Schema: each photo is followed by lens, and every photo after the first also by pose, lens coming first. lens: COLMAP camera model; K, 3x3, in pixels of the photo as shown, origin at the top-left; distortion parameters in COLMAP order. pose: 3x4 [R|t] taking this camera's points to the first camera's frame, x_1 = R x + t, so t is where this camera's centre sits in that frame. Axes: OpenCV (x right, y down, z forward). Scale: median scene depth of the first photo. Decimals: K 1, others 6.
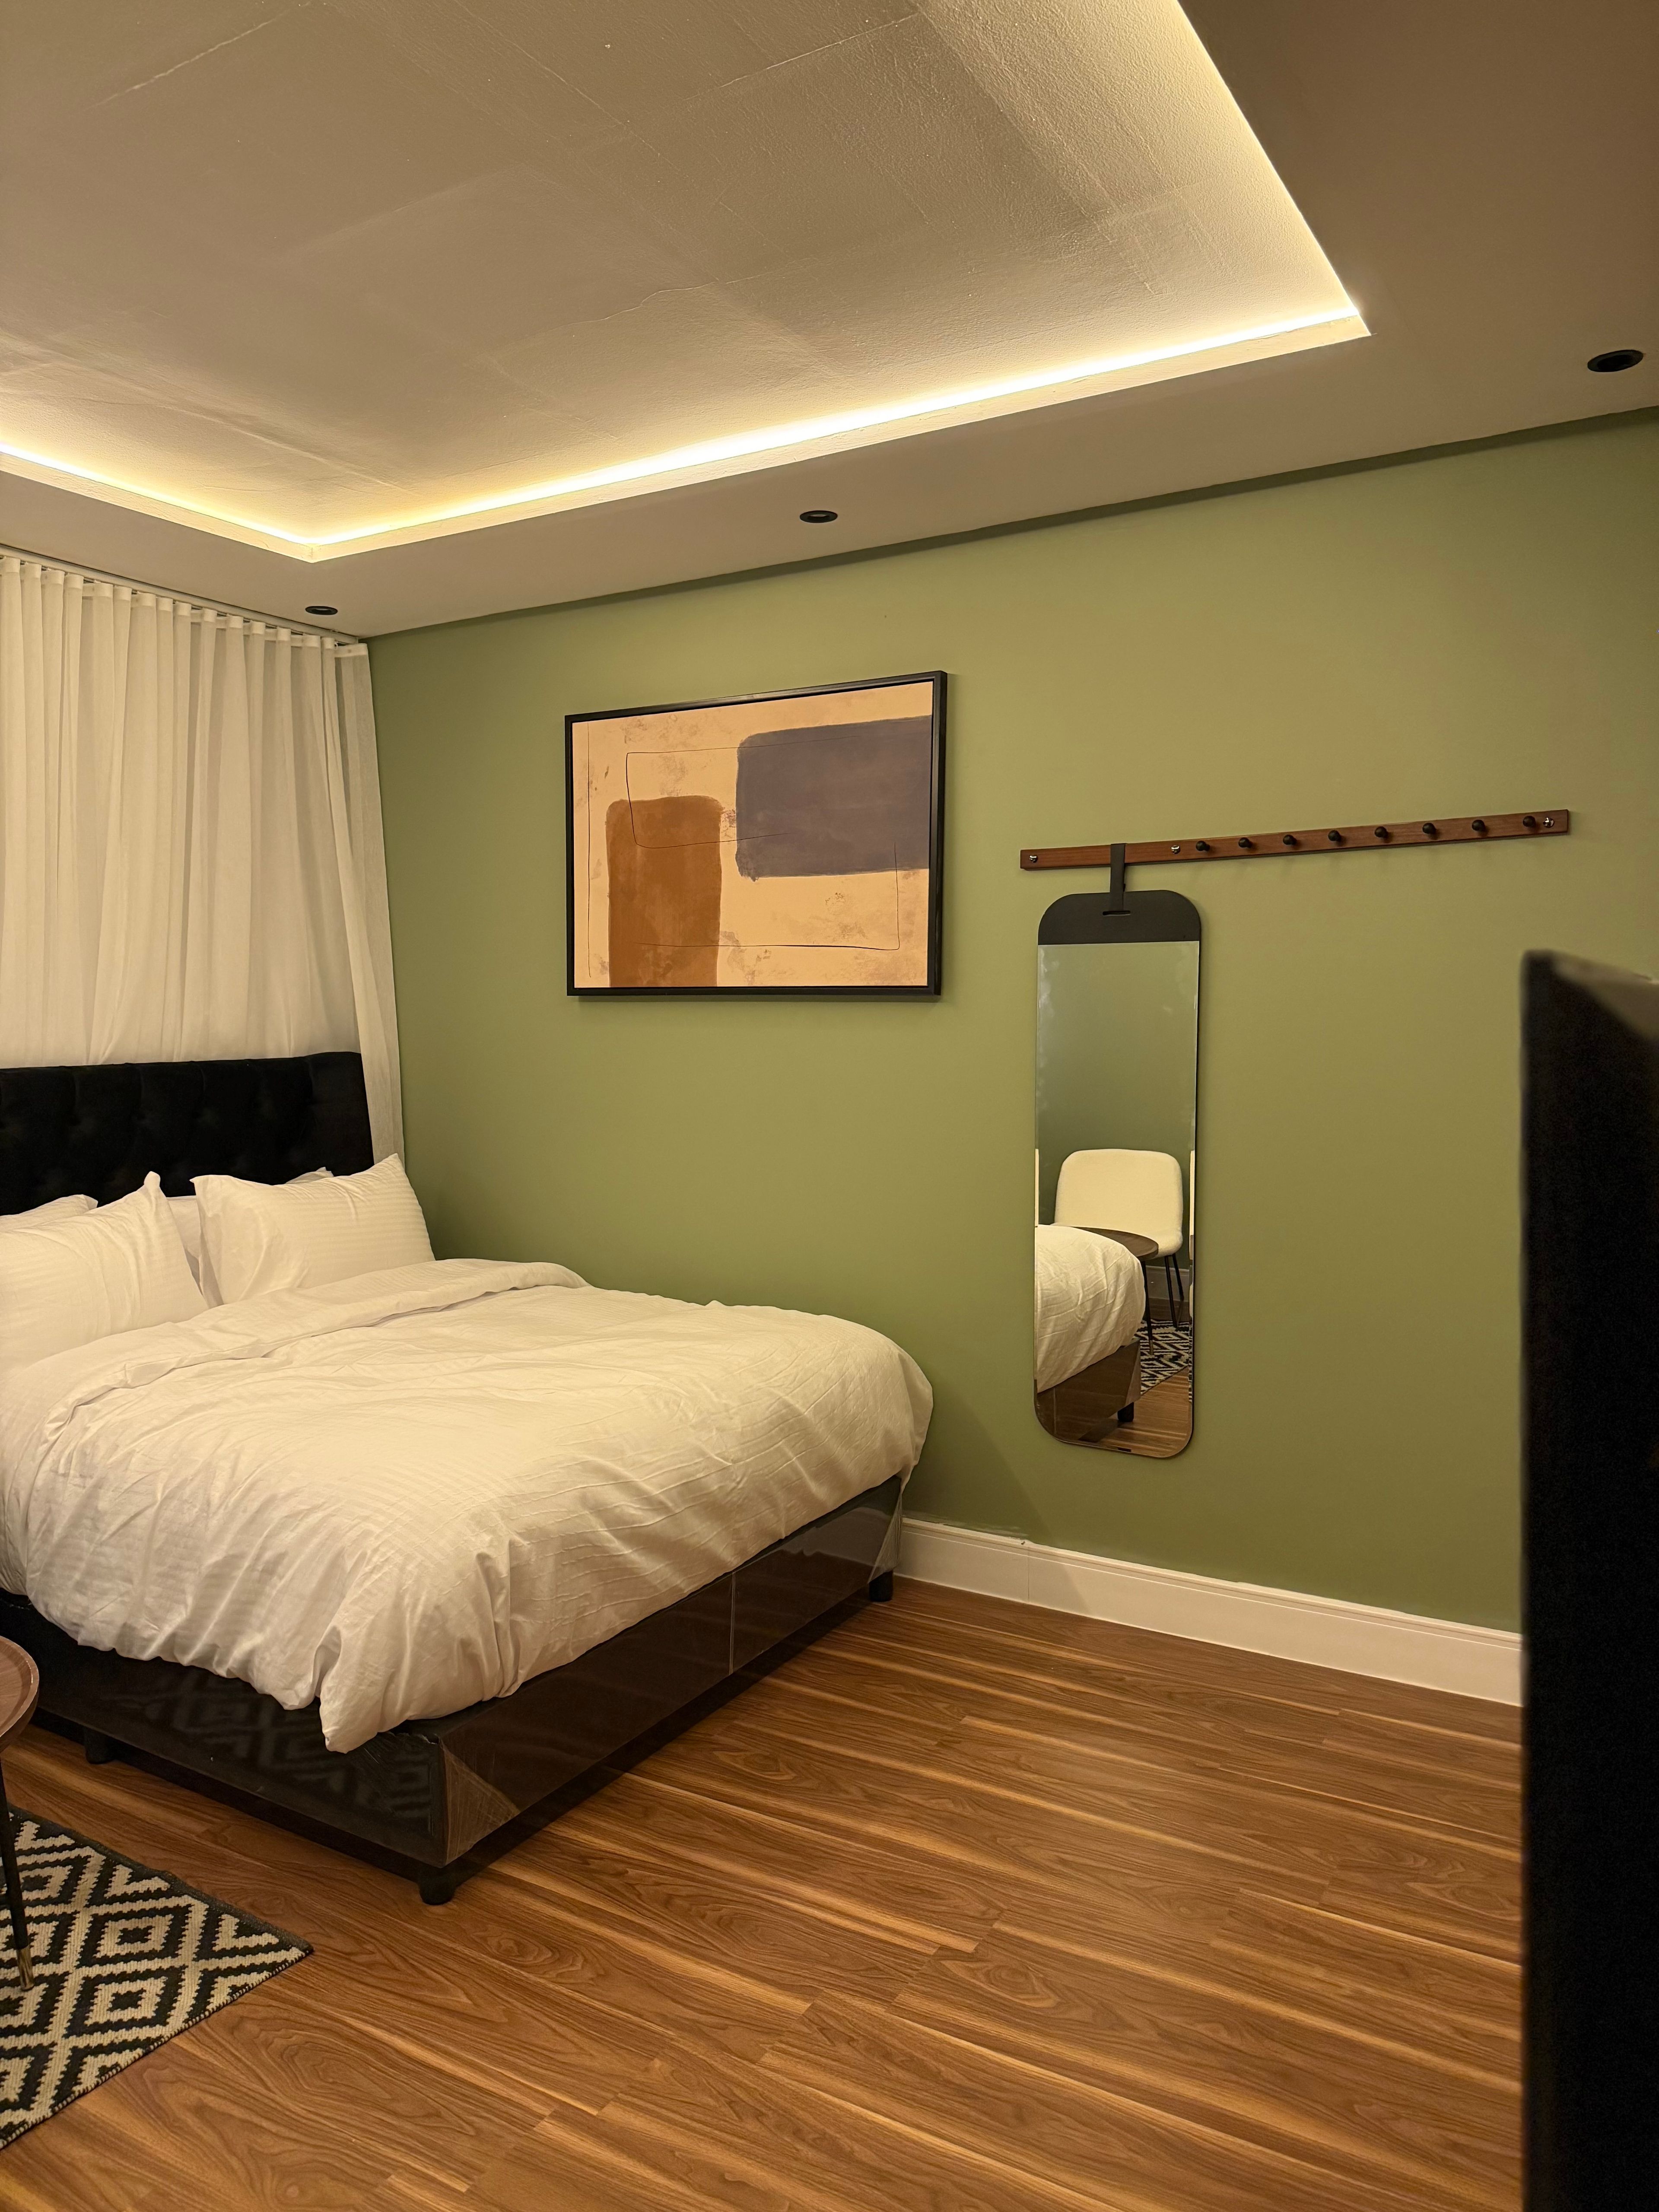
lens RADIAL K [[1559.9, 0, 829.5], [0, 1559.9, 1106.0], [0, 0, 1]] dist [0.007292, -0.000905]
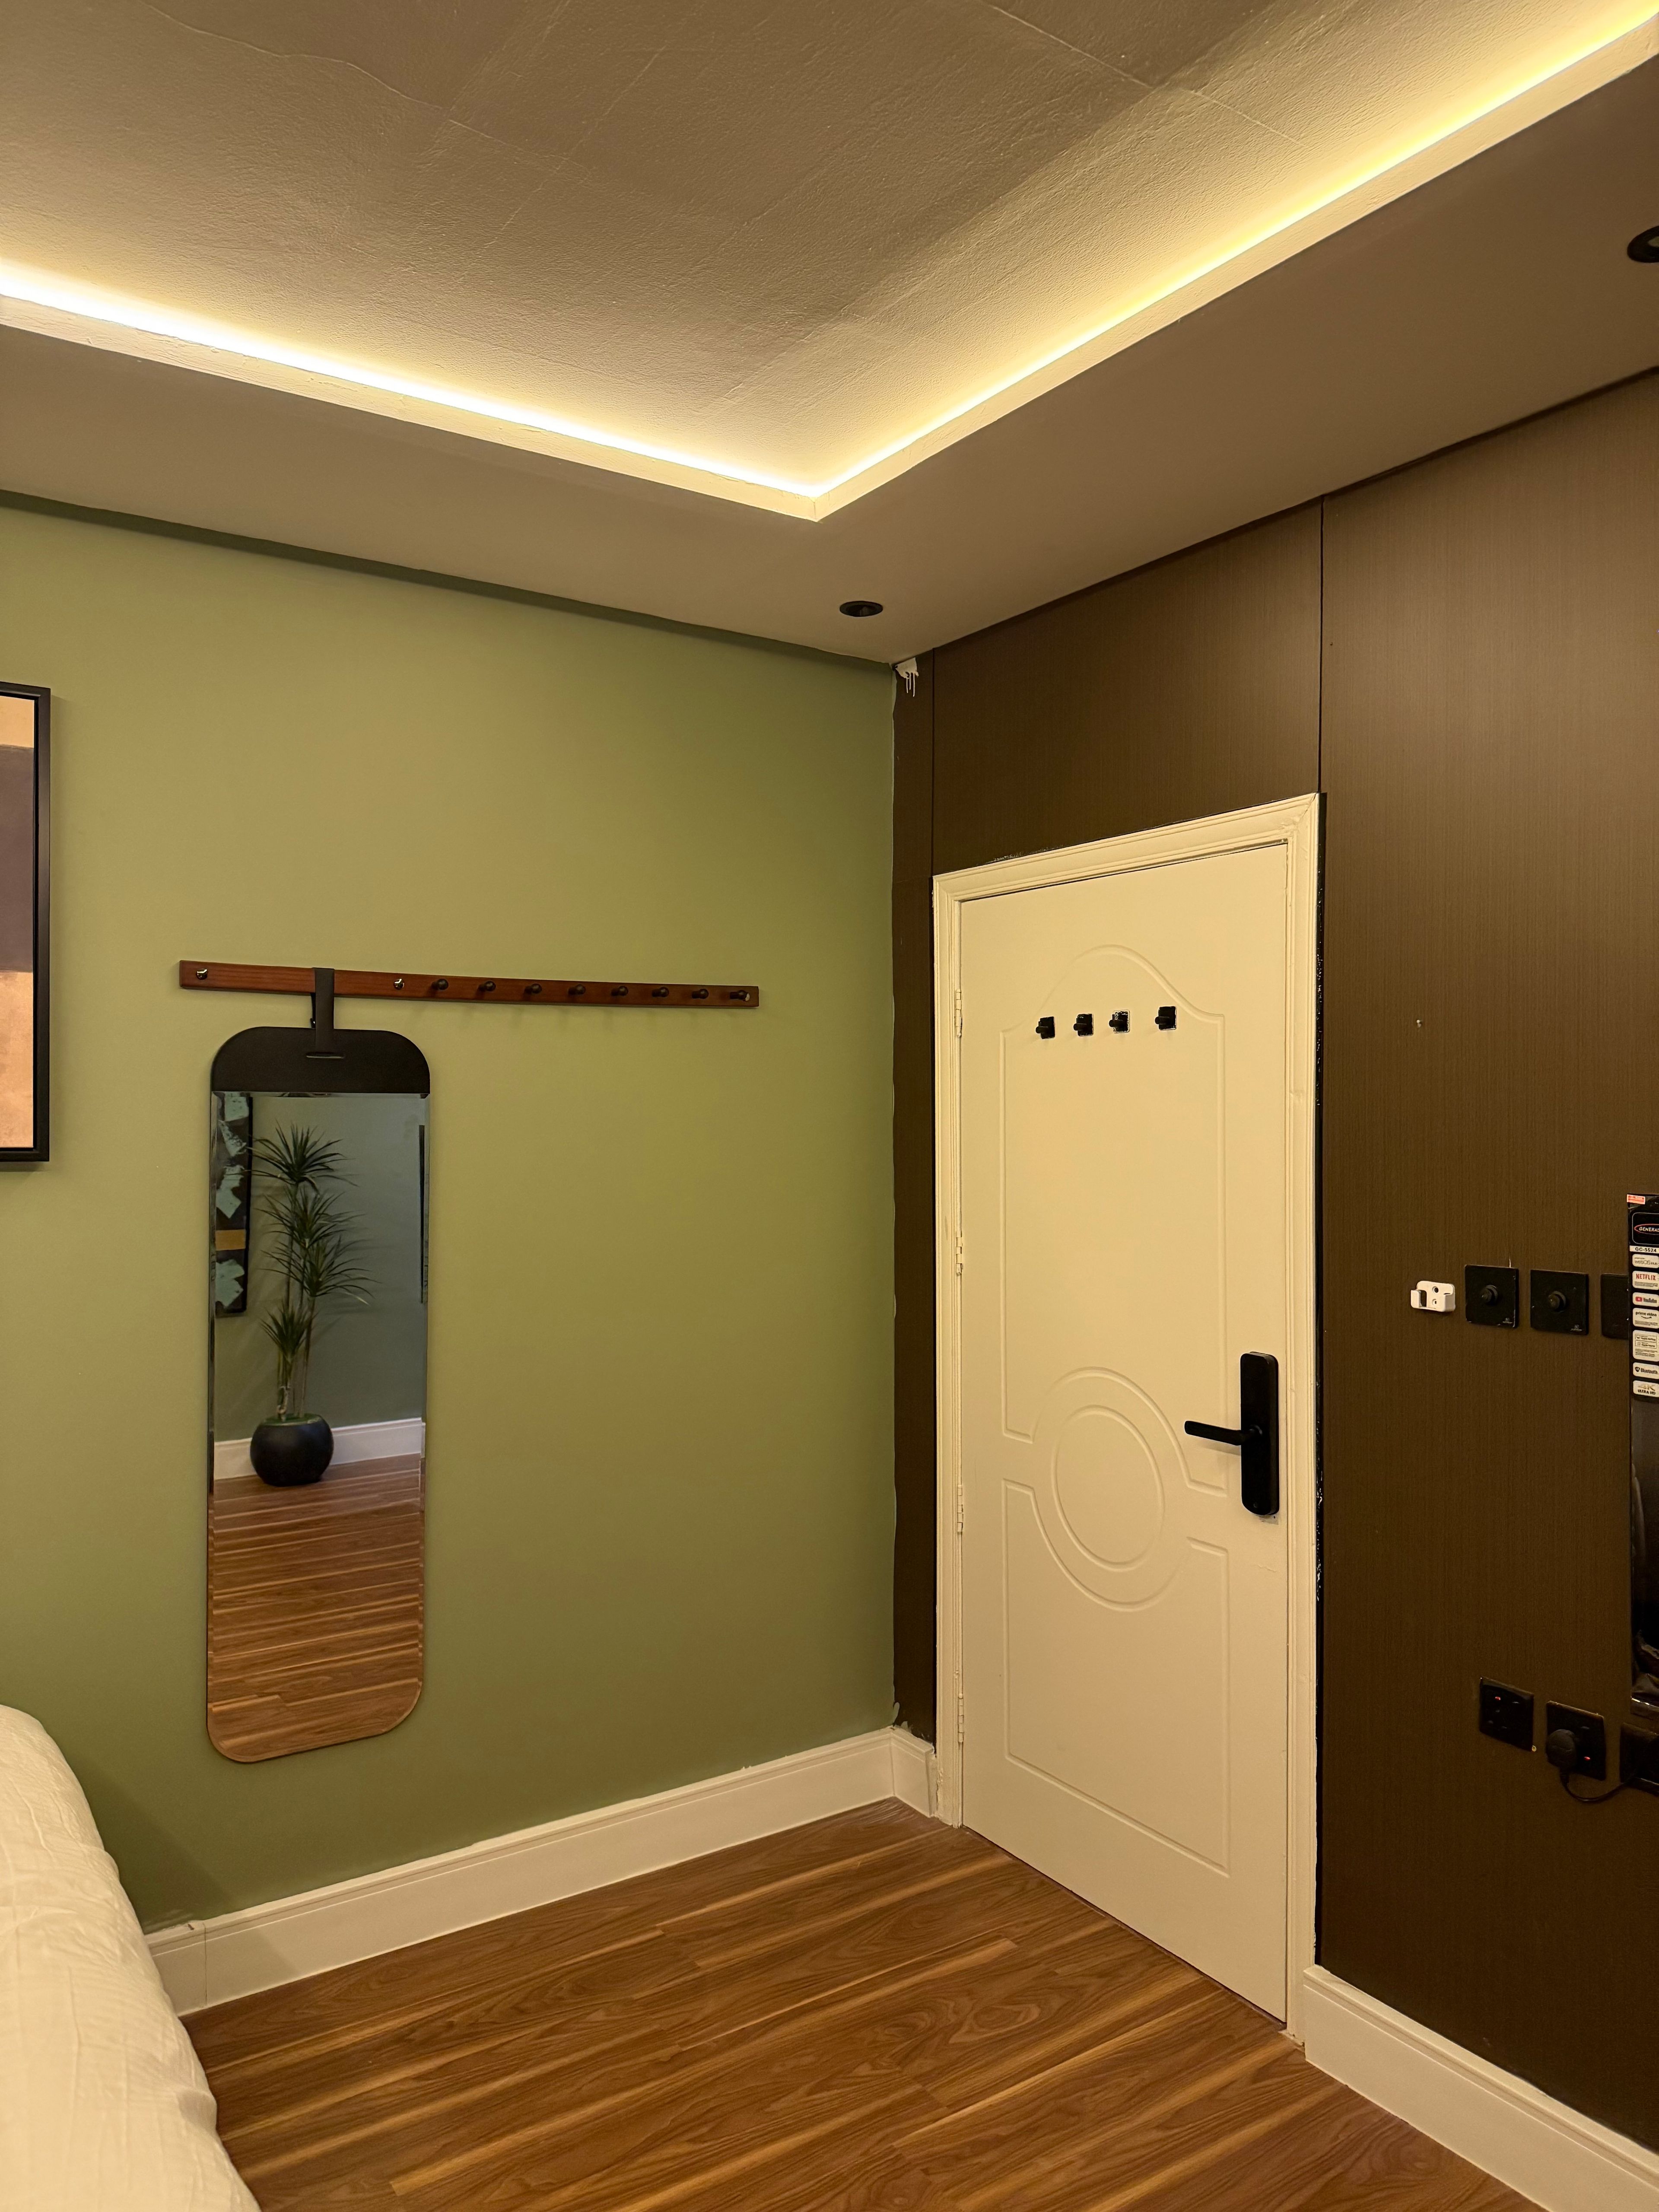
lens RADIAL K [[1559.9, 0, 829.5], [0, 1559.9, 1106.0], [0, 0, 1]] dist [0.007292, -0.000905]
pose [[0.425059, 0.007341, 0.905136, -0.460201], [0.048407, 0.998352, -0.030829, -0.065924], [-0.903870, 0.056919, 0.424004, 0.469487]]
